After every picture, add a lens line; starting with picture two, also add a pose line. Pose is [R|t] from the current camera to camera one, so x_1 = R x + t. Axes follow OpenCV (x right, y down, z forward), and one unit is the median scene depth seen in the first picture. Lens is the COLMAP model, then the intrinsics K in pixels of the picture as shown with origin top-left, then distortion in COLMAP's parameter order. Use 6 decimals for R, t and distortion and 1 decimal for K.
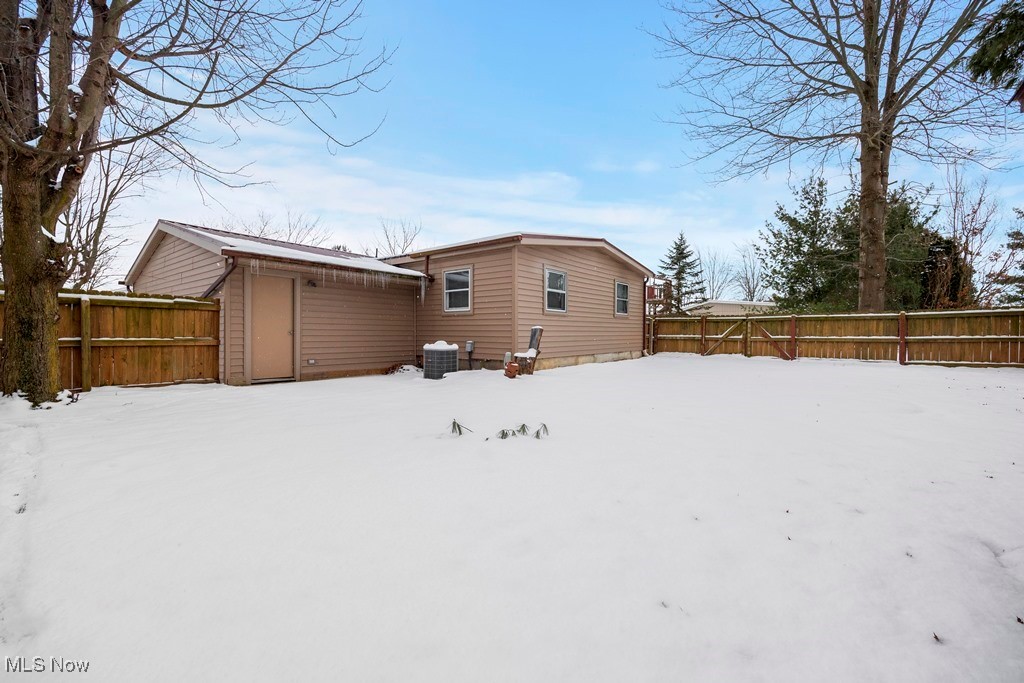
lens RADIAL K [[425.0, 0, 506.0], [0, 425.0, 337.2], [0, 0, 1]] dist [0.005965, 0.000291]
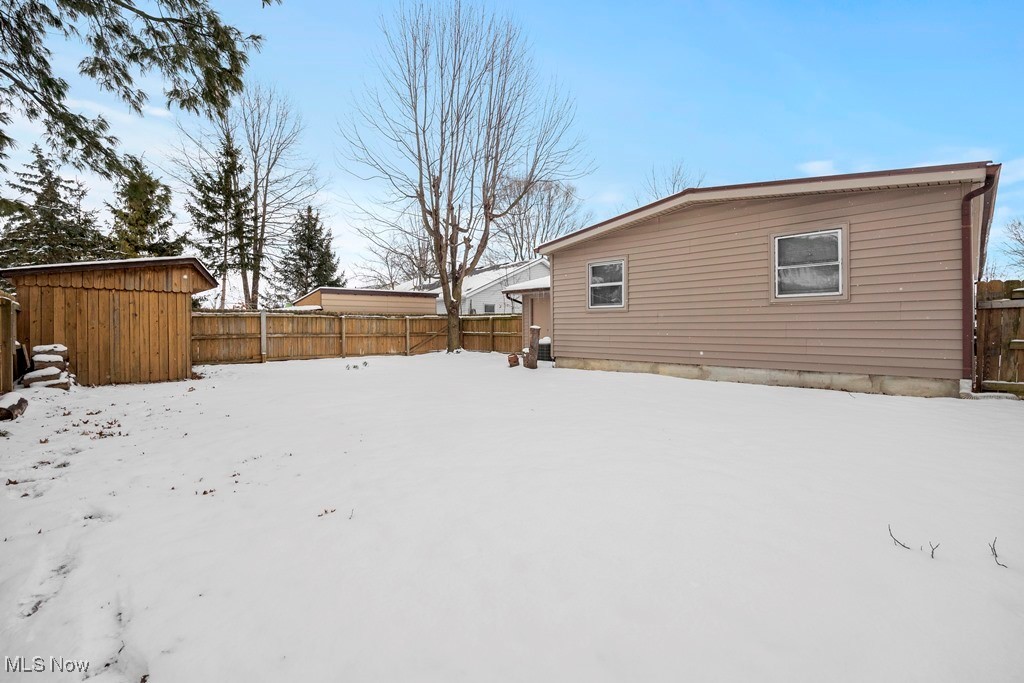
lens RADIAL K [[449.1, 0, 508.3], [0, 449.1, 332.8], [0, 0, 1]] dist [0.002594, 0.000283]
pose [[-0.140804, 0.013664, -0.989943, 1.117004], [-0.004373, 0.999886, 0.014423, -0.021532], [0.990028, 0.006360, -0.140728, 0.964126]]
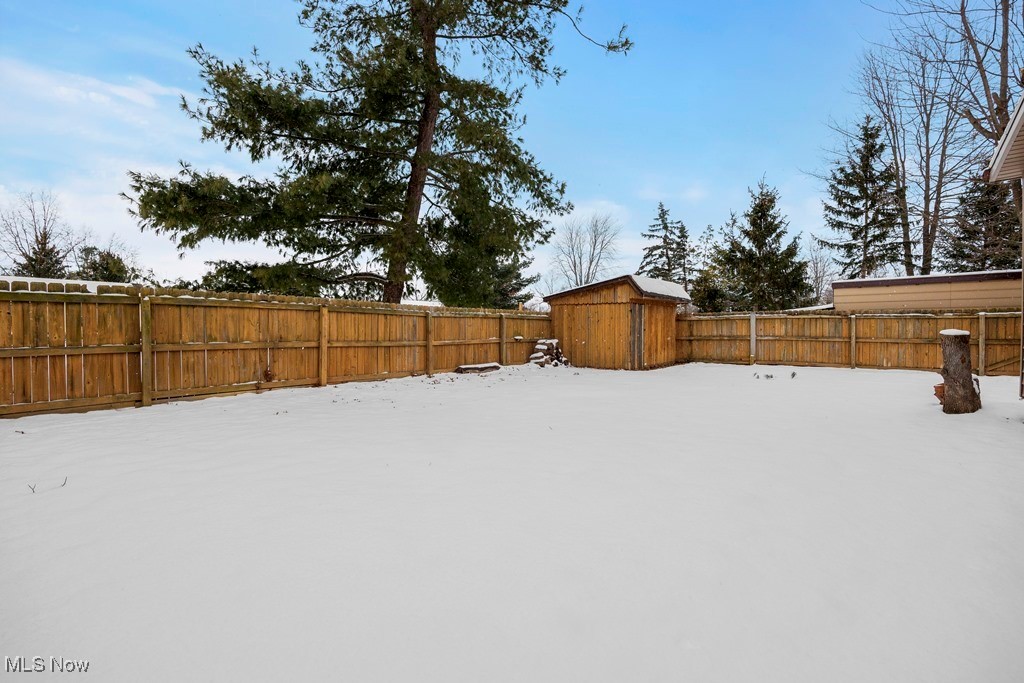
lens RADIAL K [[465.4, 0, 511.7], [0, 465.4, 336.3], [0, 0, 1]] dist [-0.002268, -0.000401]
pose [[-0.999461, 0.000734, -0.032817, 0.570395], [0.000024, 0.999767, 0.021606, -0.025407], [0.032825, 0.021594, -0.999228, 1.478319]]
